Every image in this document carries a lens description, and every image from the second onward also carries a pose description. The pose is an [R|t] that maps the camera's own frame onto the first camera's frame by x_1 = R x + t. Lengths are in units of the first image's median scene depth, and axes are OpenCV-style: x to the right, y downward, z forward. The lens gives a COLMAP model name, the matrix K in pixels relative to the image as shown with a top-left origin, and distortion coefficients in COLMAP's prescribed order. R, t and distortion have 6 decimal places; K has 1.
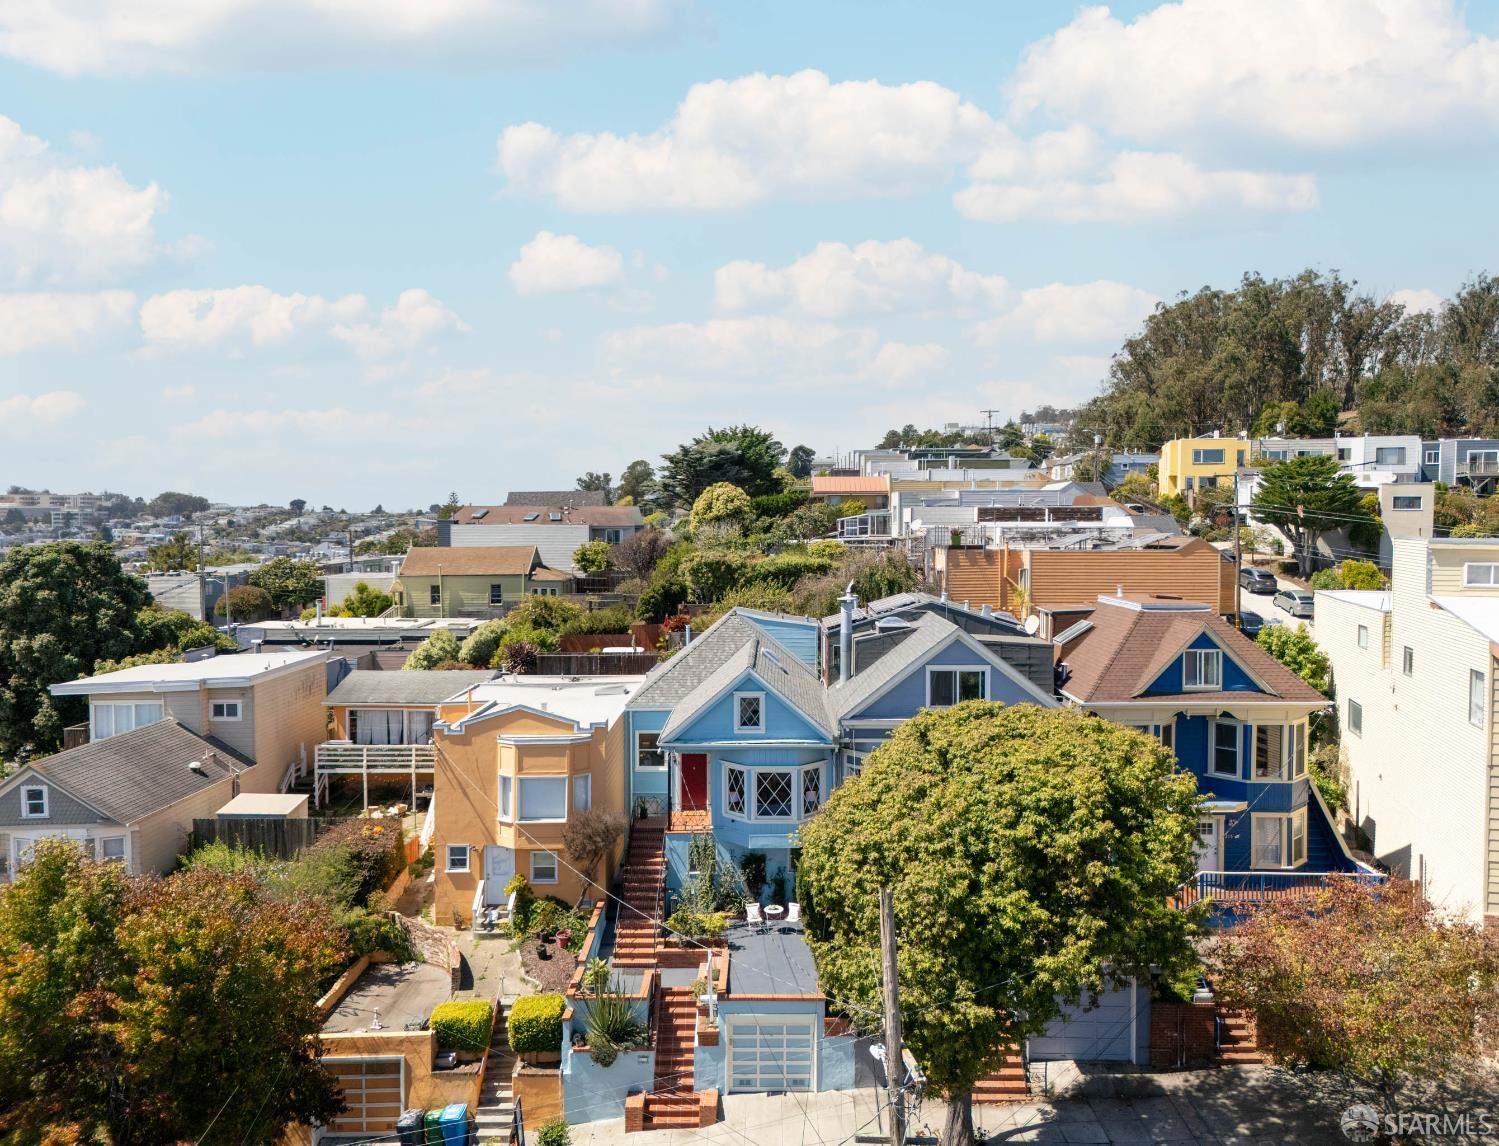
lens RADIAL K [[1123.0, 0, 749.0], [0, 1123.0, 571.9], [0, 0, 1]] dist [0.048426, -0.006178]
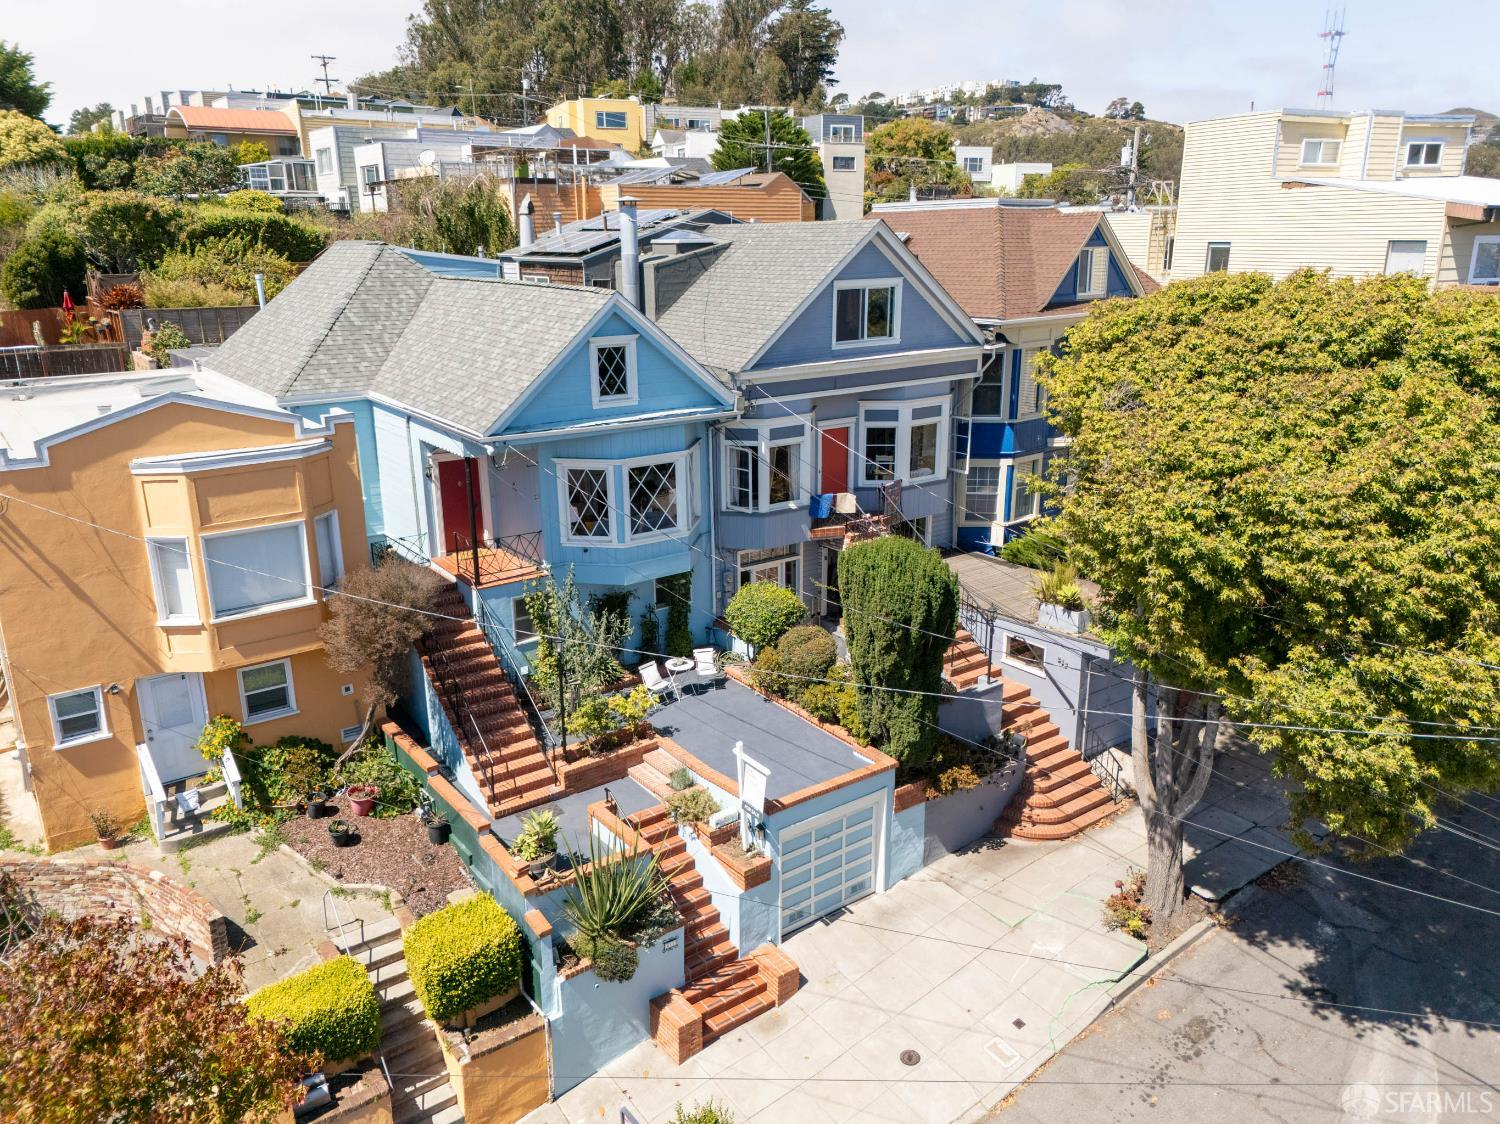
lens RADIAL K [[1109.3, 0, 751.6], [0, 1109.3, 559.7], [0, 0, 1]] dist [0.061186, -0.030611]
pose [[0.800706, -0.174534, 0.573069, -0.298955], [0.033707, 0.968228, 0.247786, 0.075971], [-0.598108, -0.179087, 0.781149, 0.459808]]
